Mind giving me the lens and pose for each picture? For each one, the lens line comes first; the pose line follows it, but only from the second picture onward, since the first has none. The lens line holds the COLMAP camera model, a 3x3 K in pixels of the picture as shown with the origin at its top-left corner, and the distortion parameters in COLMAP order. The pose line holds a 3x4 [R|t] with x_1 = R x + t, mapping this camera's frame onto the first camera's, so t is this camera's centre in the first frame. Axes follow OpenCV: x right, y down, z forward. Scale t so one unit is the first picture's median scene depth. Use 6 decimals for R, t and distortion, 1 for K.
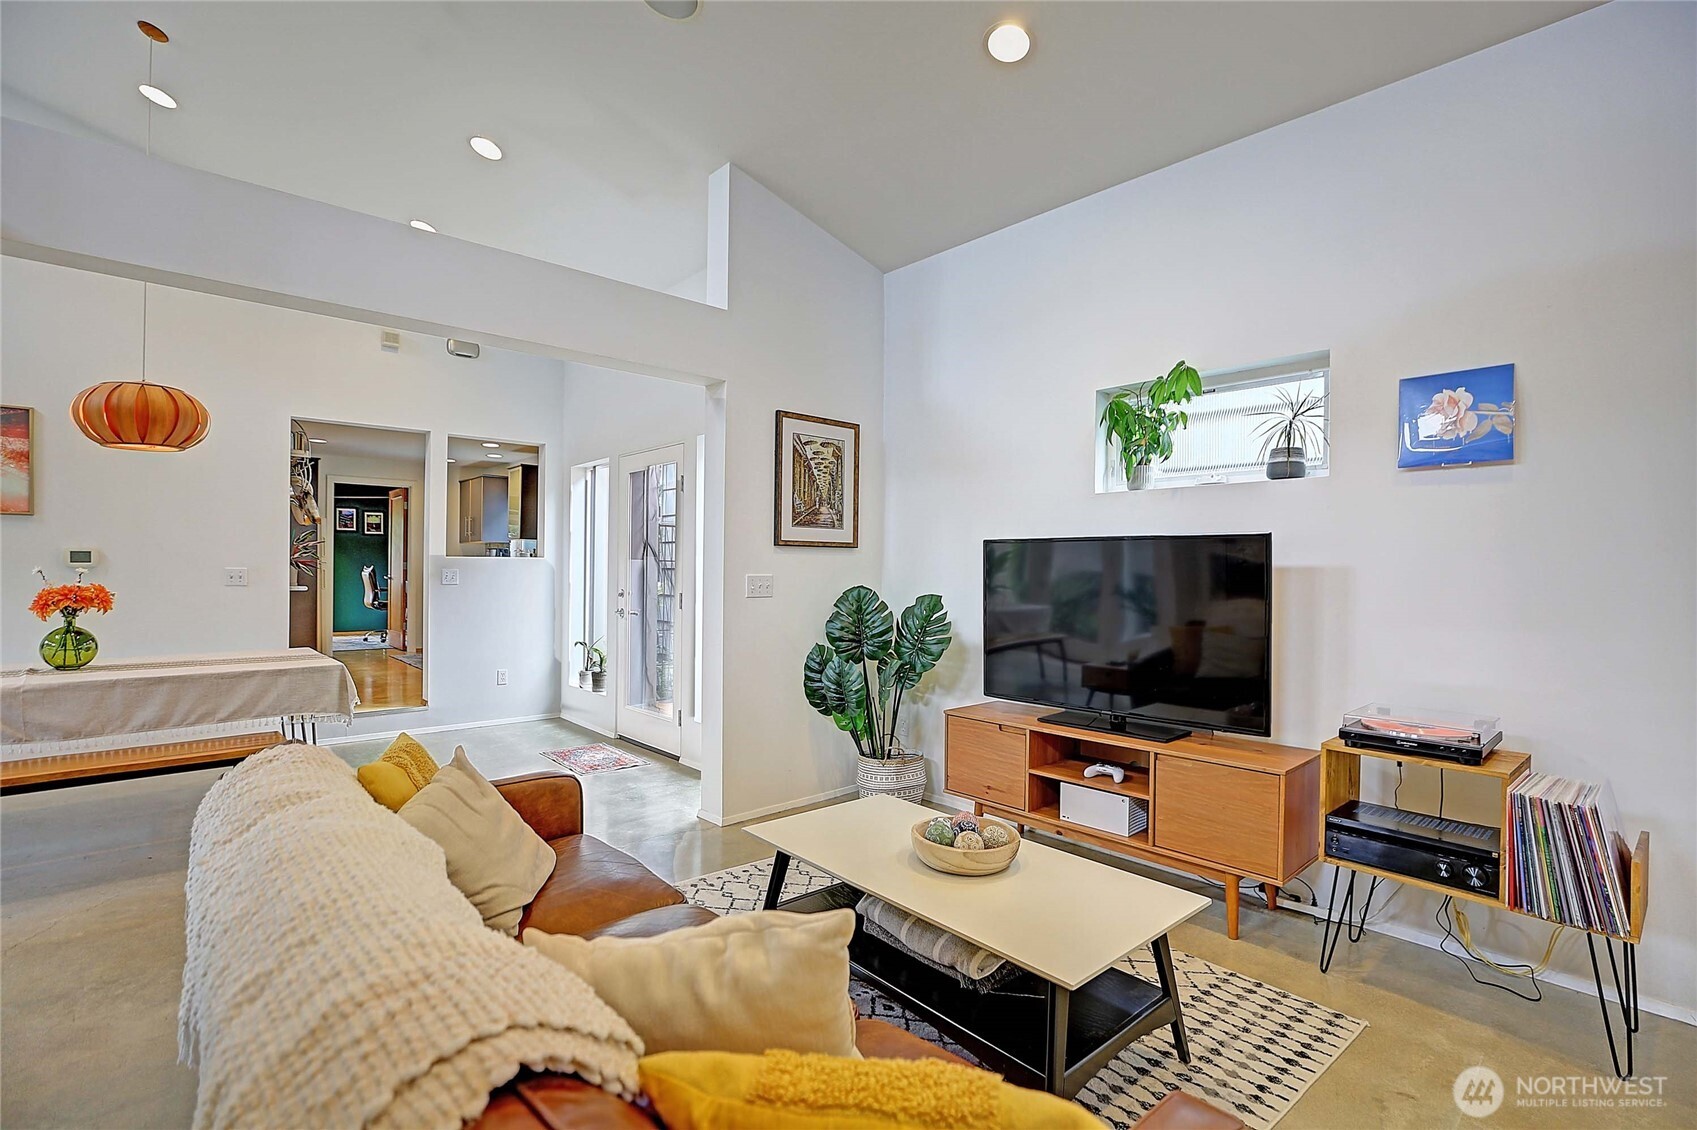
lens RADIAL K [[780.0, 0, 855.3], [0, 780.0, 565.1], [0, 0, 1]] dist [-0.026770, 0.006274]
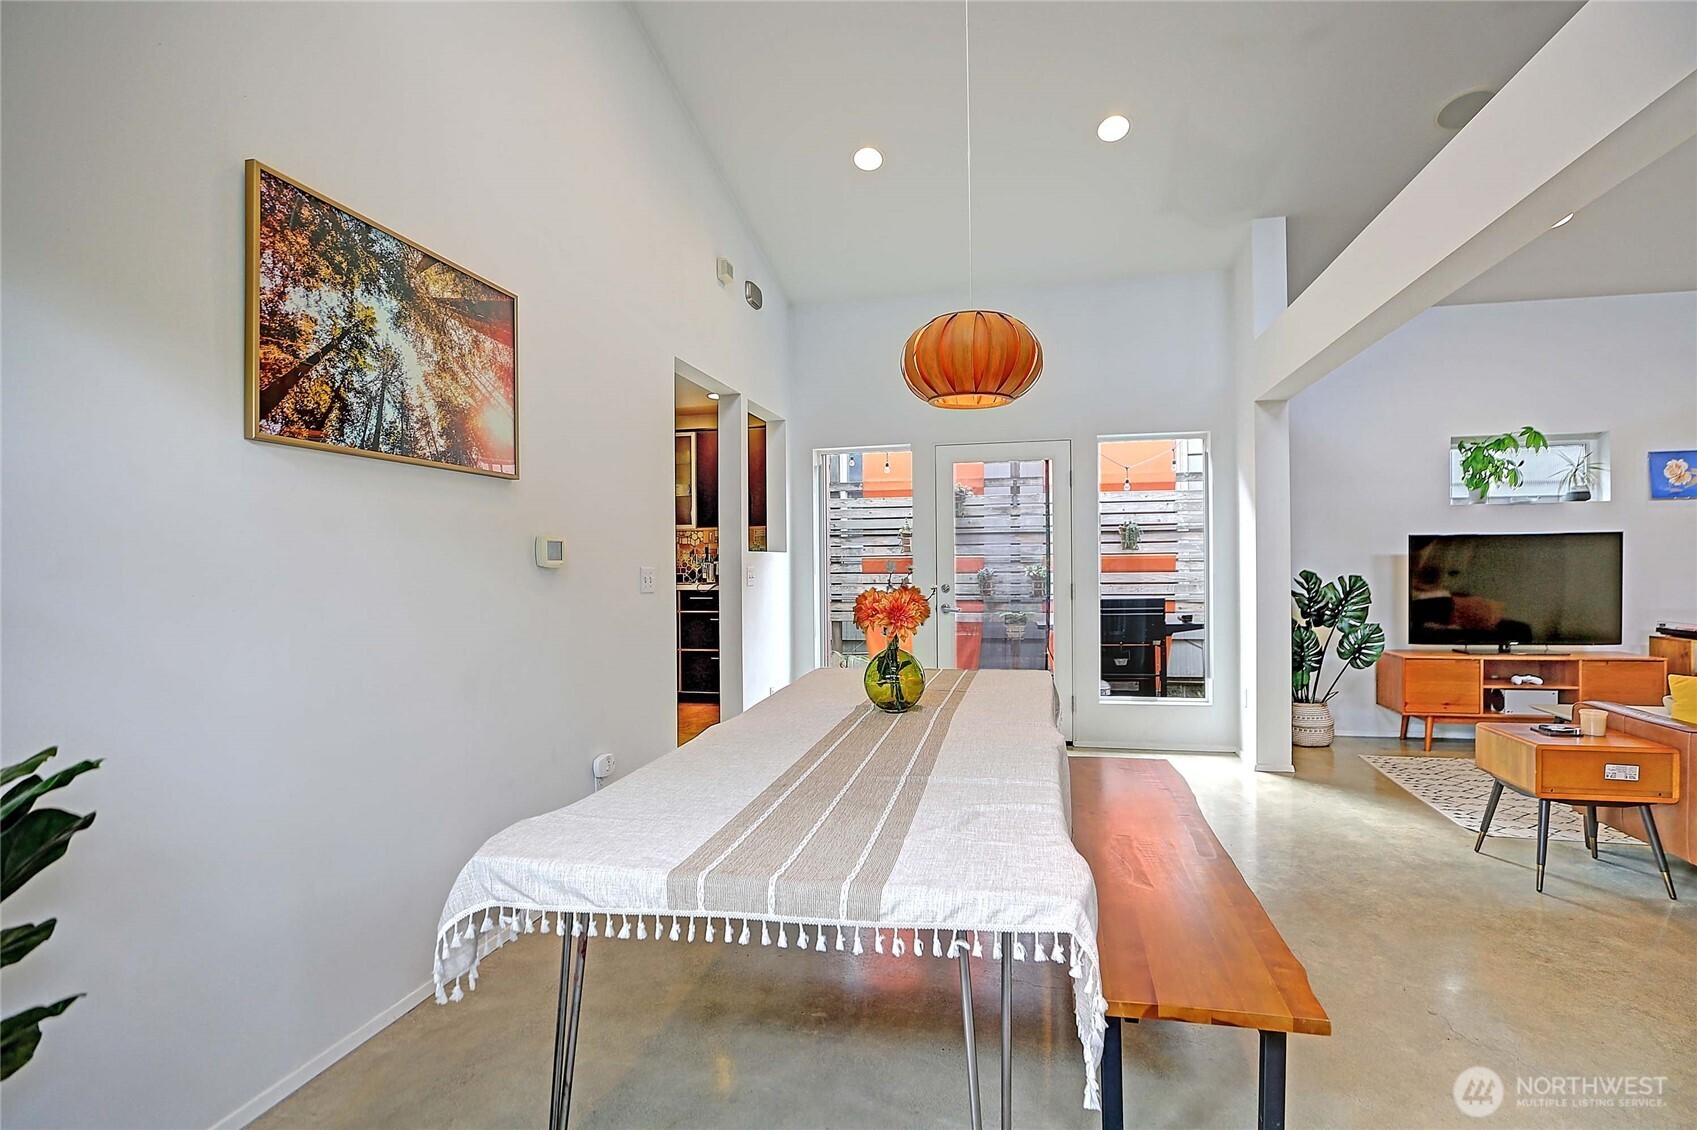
lens RADIAL K [[780.0, 0, 870.2], [0, 780.0, 576.5], [0, 0, 1]] dist [-0.026770, 0.006274]
pose [[0.813530, -0.023049, 0.581065, -1.464686], [0.015979, 0.999723, 0.017283, 0.003947], [-0.581303, -0.004775, 0.813673, 0.429812]]
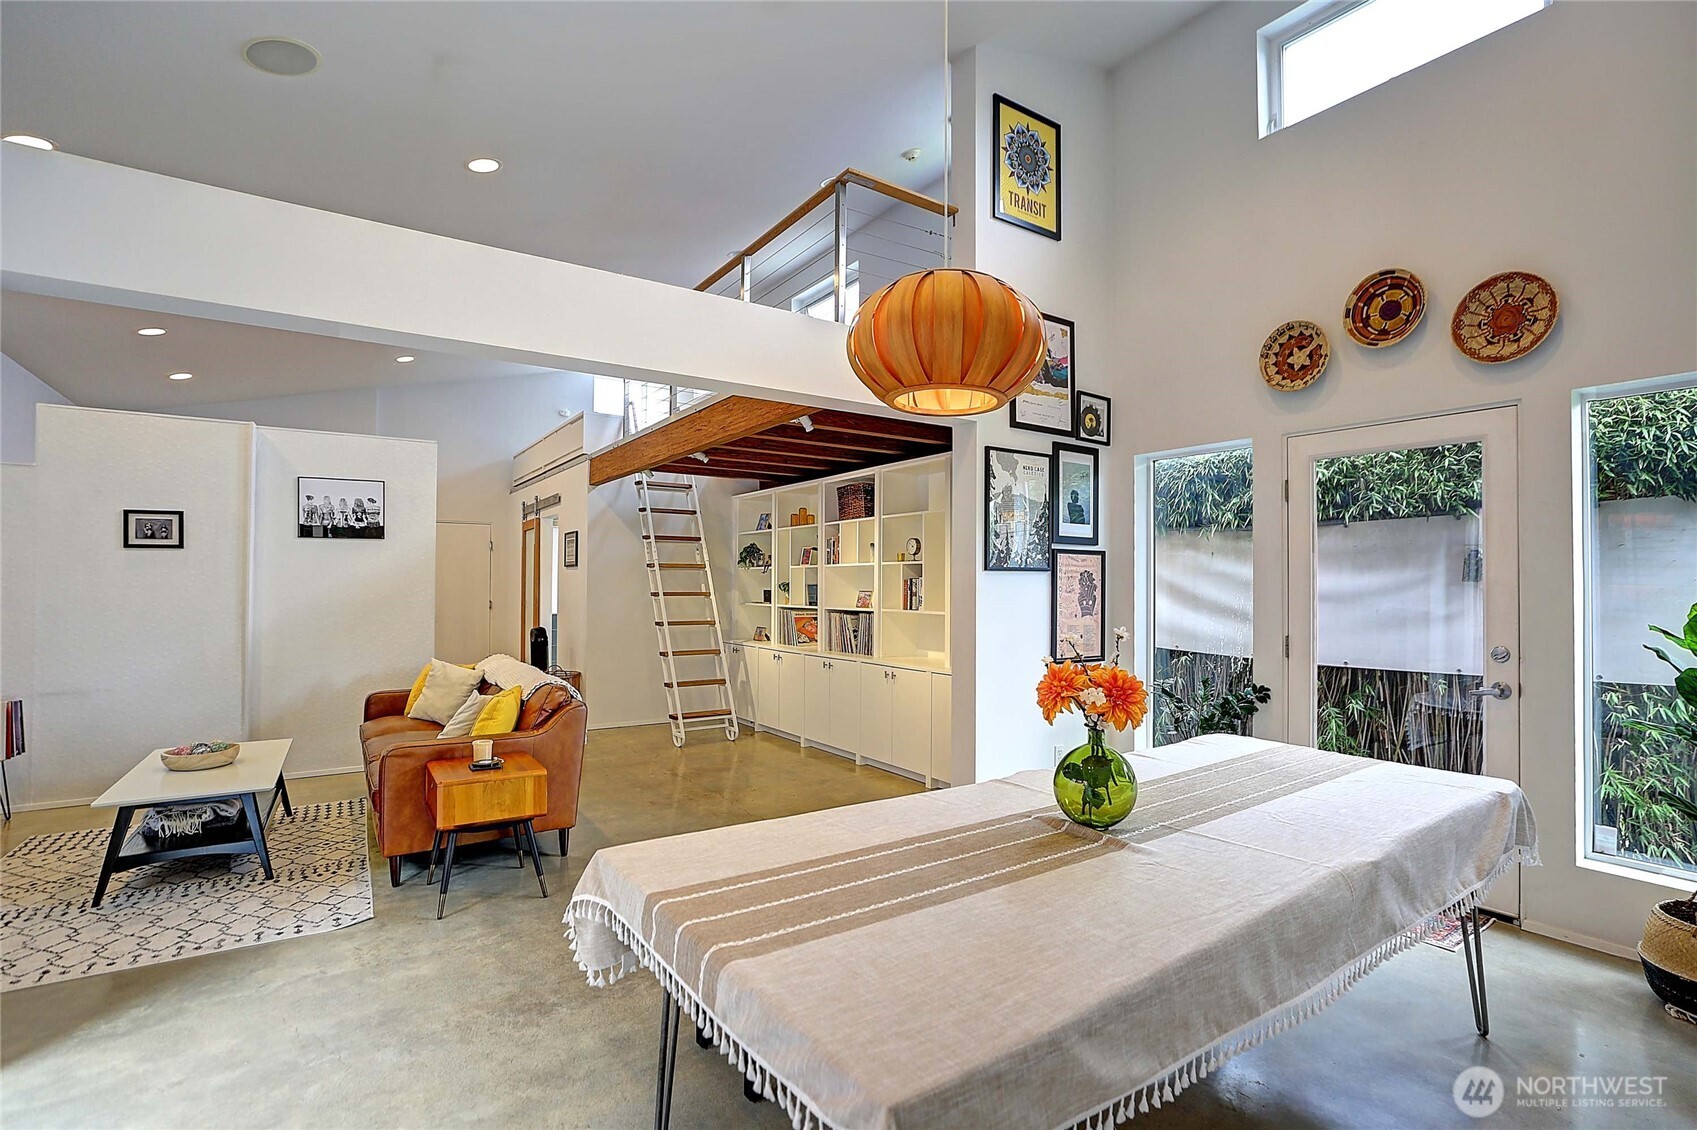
lens RADIAL K [[780.0, 0, 833.4], [0, 780.0, 565.7], [0, 0, 1]] dist [-0.026770, 0.006274]
pose [[-0.989390, -0.008307, 0.145046, -0.928159], [-0.011926, 0.999638, -0.024099, -0.025640], [-0.144793, -0.025573, -0.989131, 1.549935]]
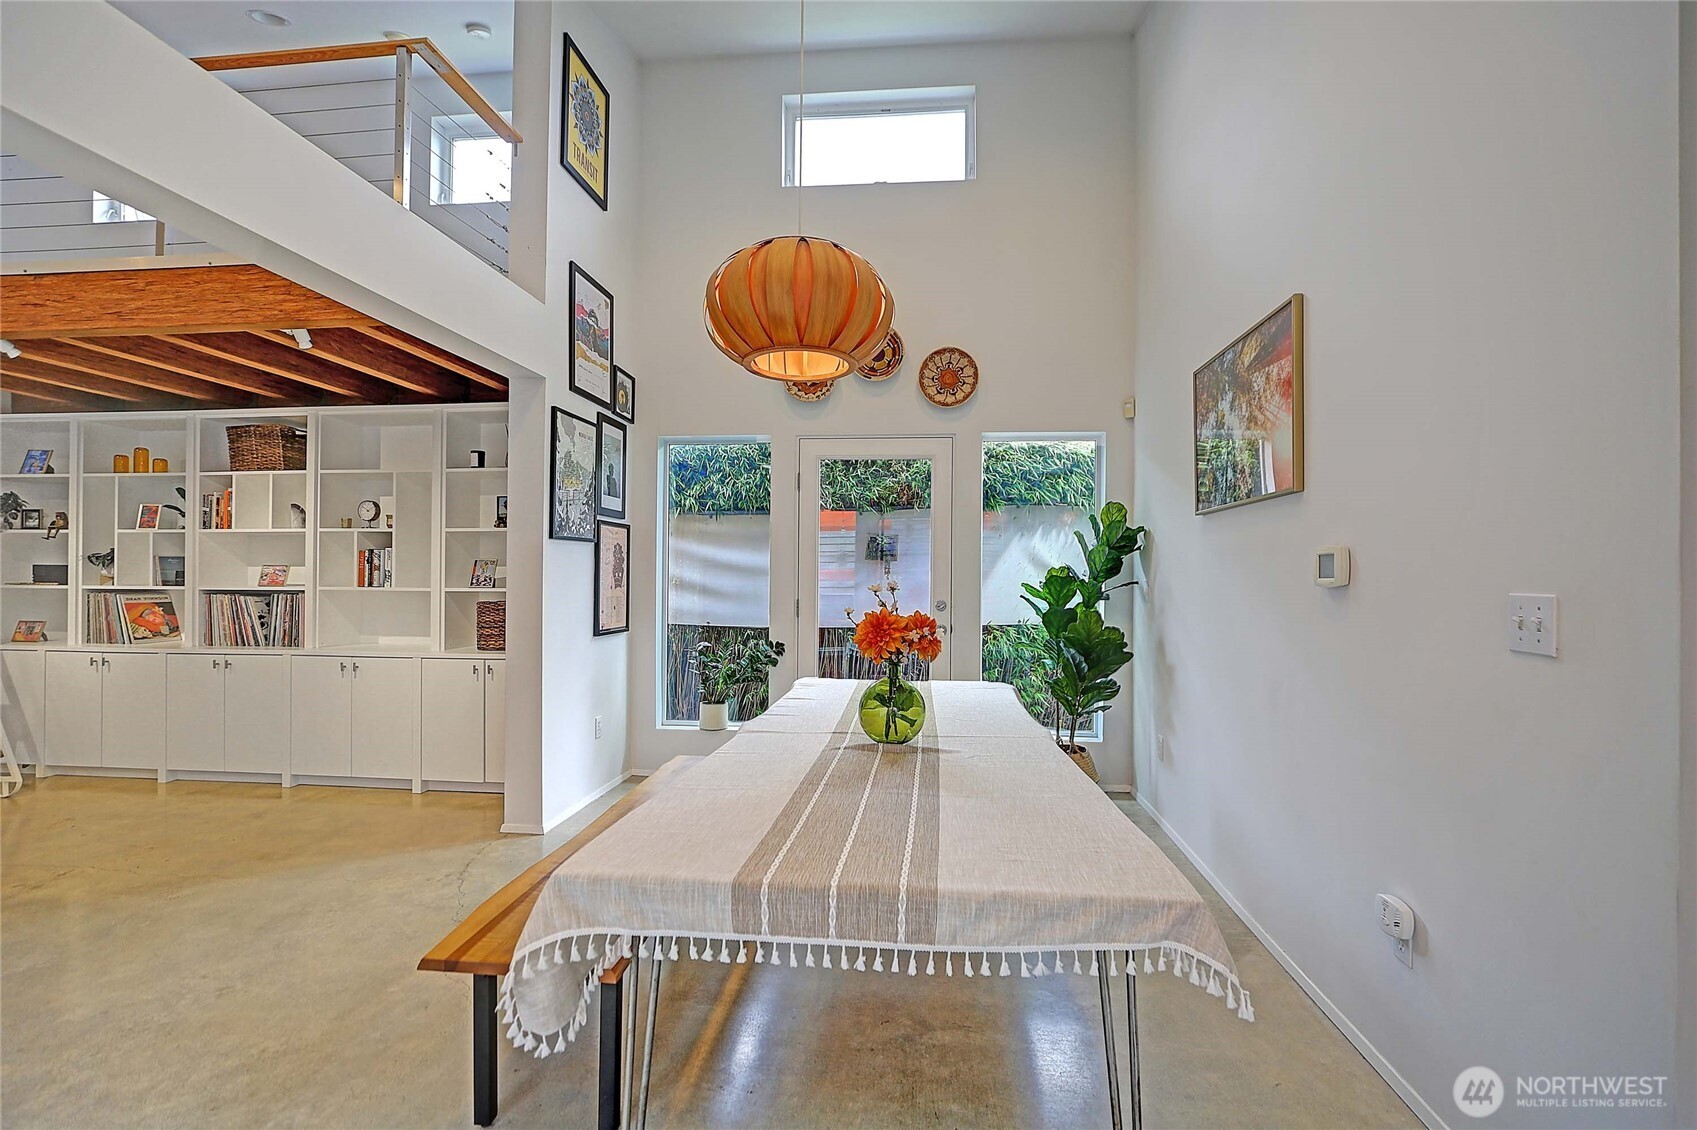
lens RADIAL K [[780.0, 0, 844.1], [0, 780.0, 566.8], [0, 0, 1]] dist [-0.026770, 0.006274]
pose [[-0.754584, -0.019649, -0.655909, -0.581941], [-0.012752, 0.999802, -0.015281, 0.000910], [0.656079, -0.003167, -0.754686, 1.454730]]
